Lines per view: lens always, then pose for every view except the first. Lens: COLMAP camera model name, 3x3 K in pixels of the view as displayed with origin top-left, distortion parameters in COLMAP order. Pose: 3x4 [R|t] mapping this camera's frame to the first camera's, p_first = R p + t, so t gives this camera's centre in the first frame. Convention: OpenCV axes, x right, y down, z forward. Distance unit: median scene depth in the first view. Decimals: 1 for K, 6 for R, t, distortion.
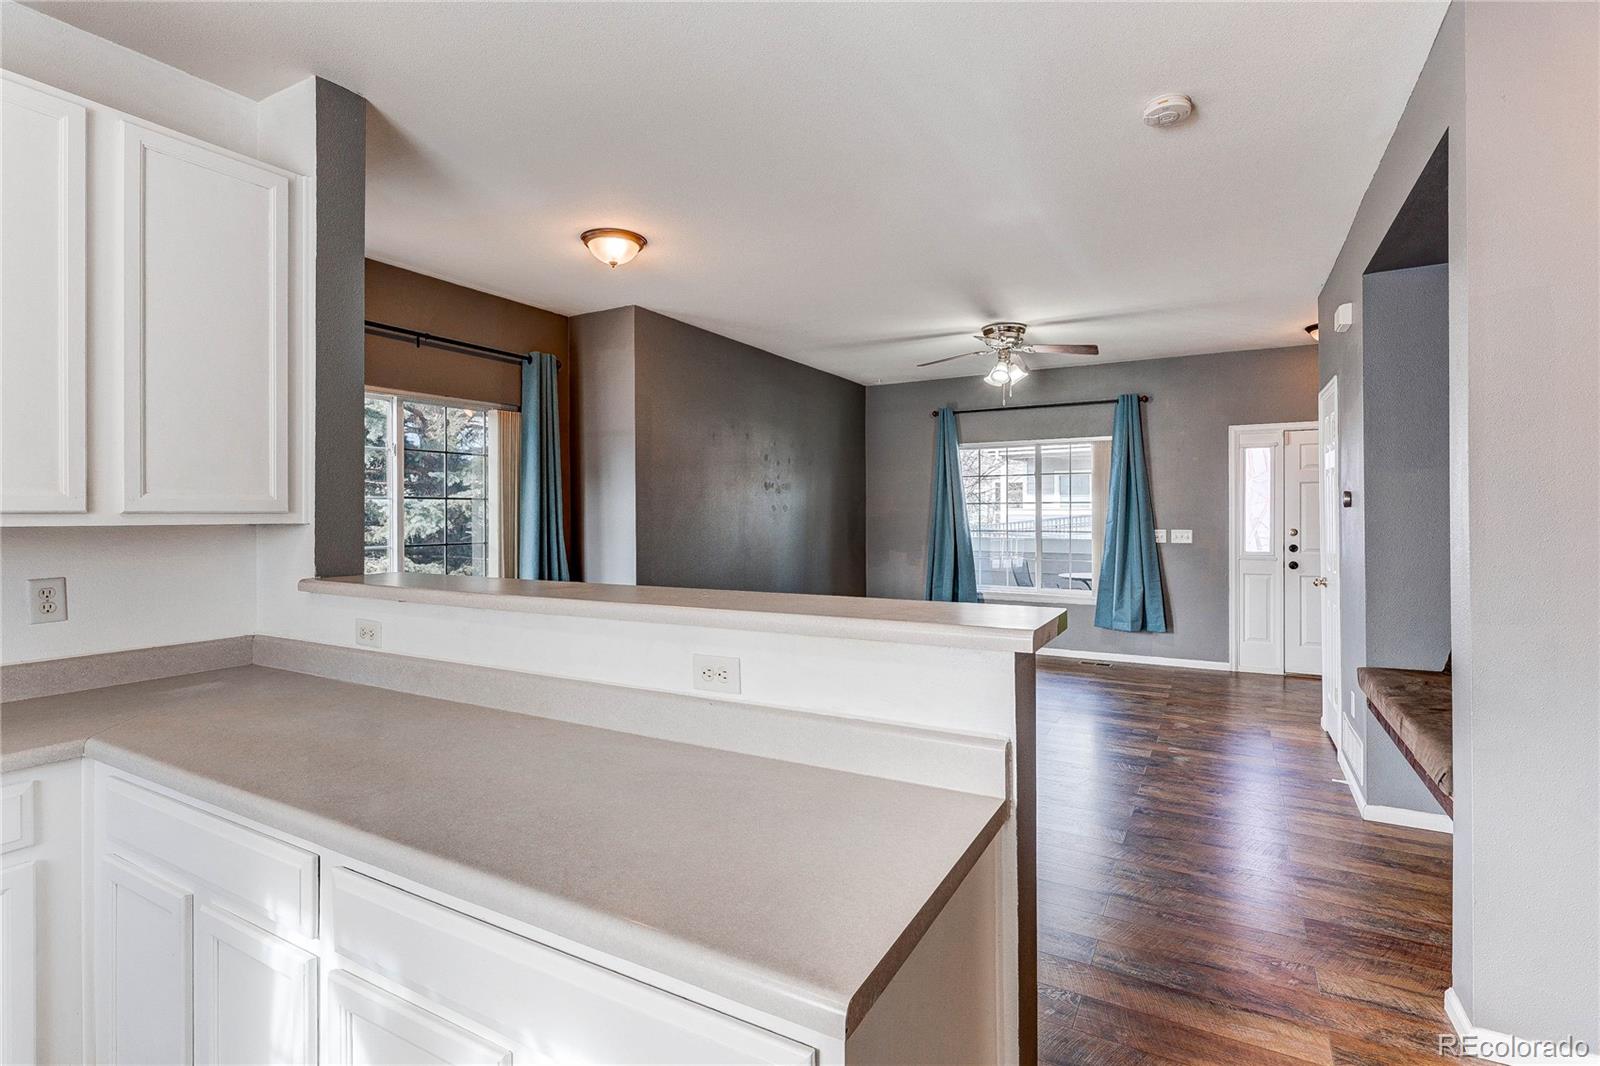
lens RADIAL K [[757.2, 0, 802.5], [0, 757.2, 512.8], [0, 0, 1]] dist [0.002044, 0.000049]
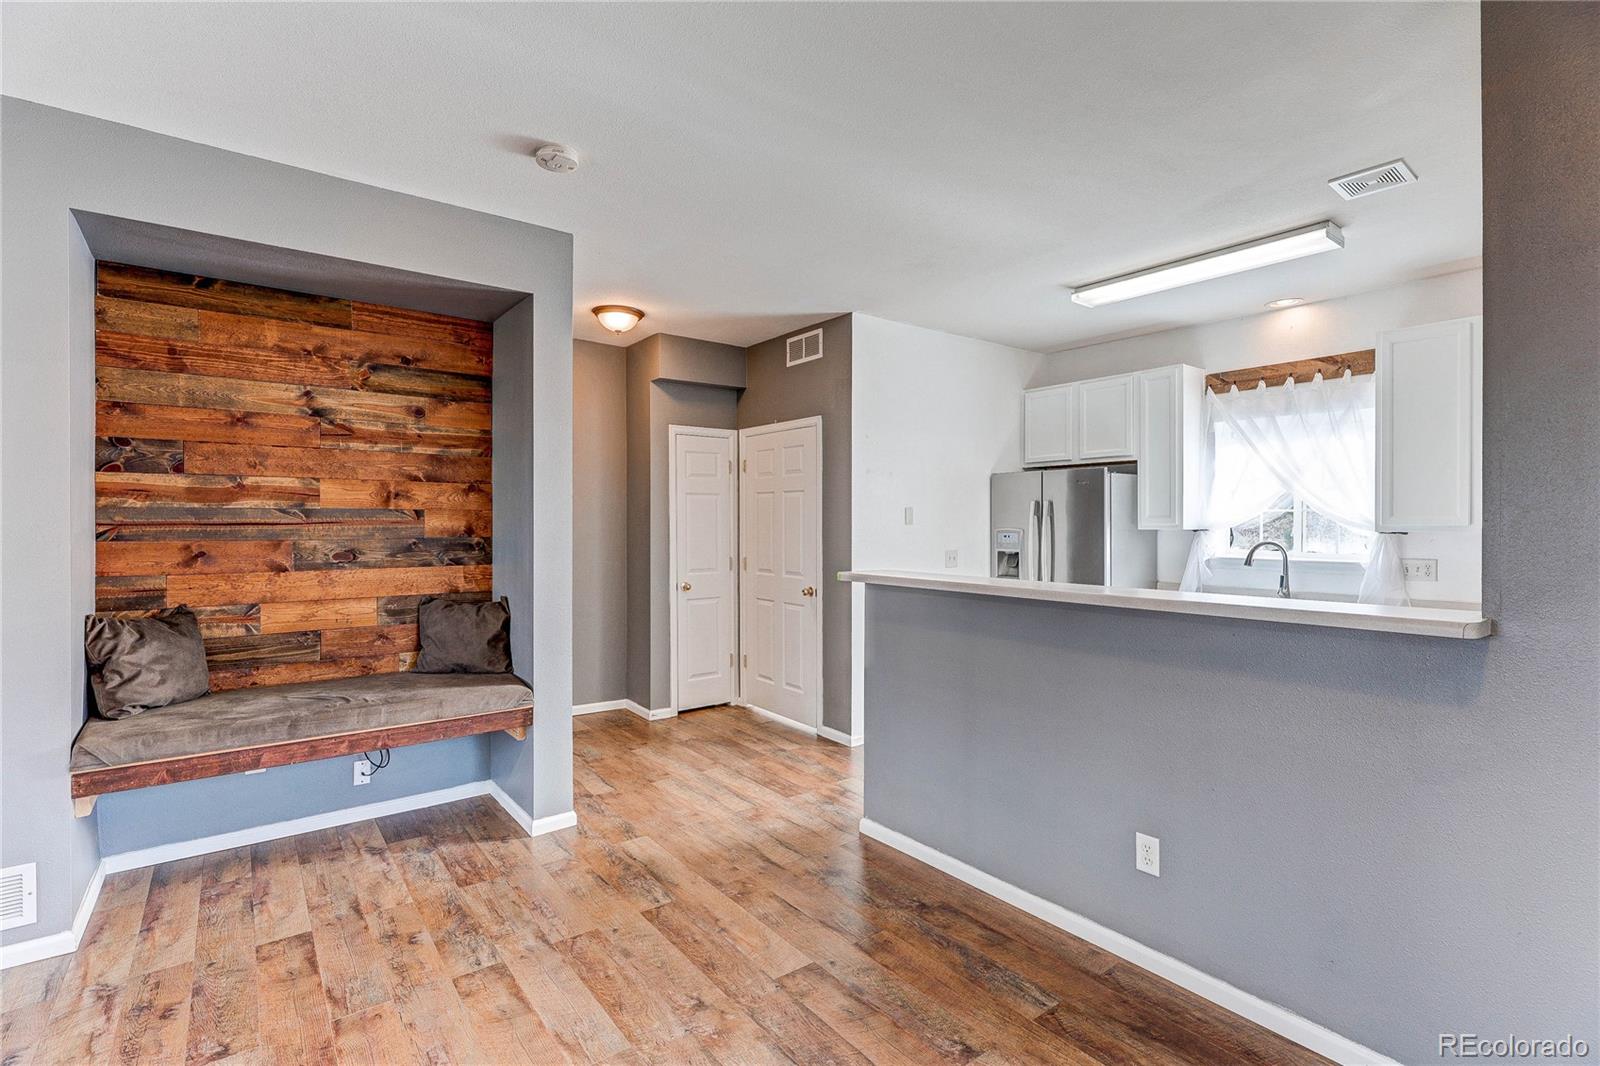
lens RADIAL K [[742.7, 0, 803.4], [0, 742.7, 523.4], [0, 0, 1]] dist [-0.001235, -0.000073]
pose [[-0.920545, 0.004327, 0.390613, -0.114416], [0.002879, 0.999987, -0.004292, -0.002981], [-0.390626, -0.002827, -0.920545, 0.830289]]
